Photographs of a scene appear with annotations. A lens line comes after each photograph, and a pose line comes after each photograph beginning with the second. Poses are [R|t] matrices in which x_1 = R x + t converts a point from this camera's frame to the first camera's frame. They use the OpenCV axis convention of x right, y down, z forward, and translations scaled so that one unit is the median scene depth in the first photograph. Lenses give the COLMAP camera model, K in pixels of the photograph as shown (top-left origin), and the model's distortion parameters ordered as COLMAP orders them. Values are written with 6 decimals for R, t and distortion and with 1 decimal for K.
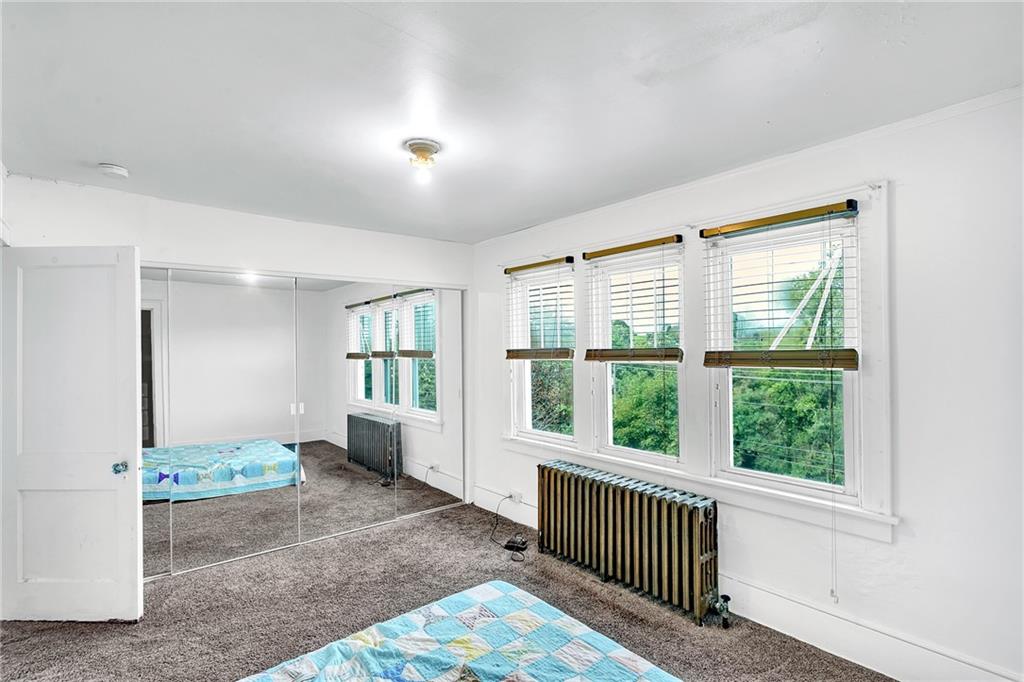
lens RADIAL K [[479.9, 0, 509.4], [0, 479.9, 343.5], [0, 0, 1]] dist [-0.001910, 0.000569]
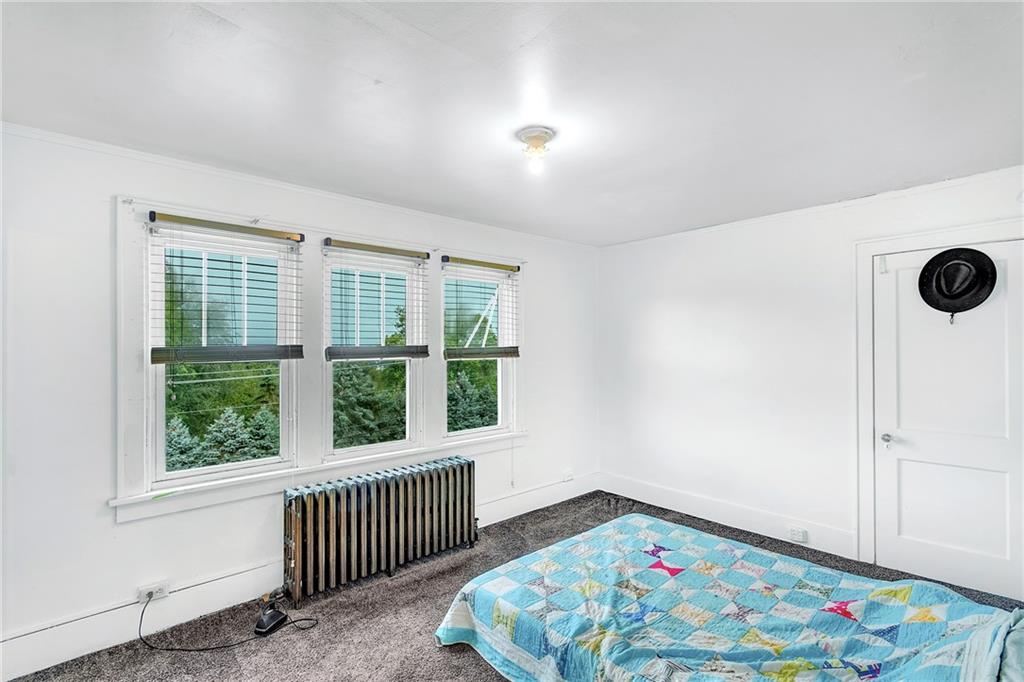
lens RADIAL K [[479.9, 0, 509.4], [0, 479.9, 343.5], [0, 0, 1]] dist [-0.001910, 0.000569]
pose [[-0.020432, 0.012225, 0.999717, -0.872093], [-0.005861, 0.999907, -0.012347, 0.018145], [-0.999774, -0.006112, -0.020358, 0.818744]]
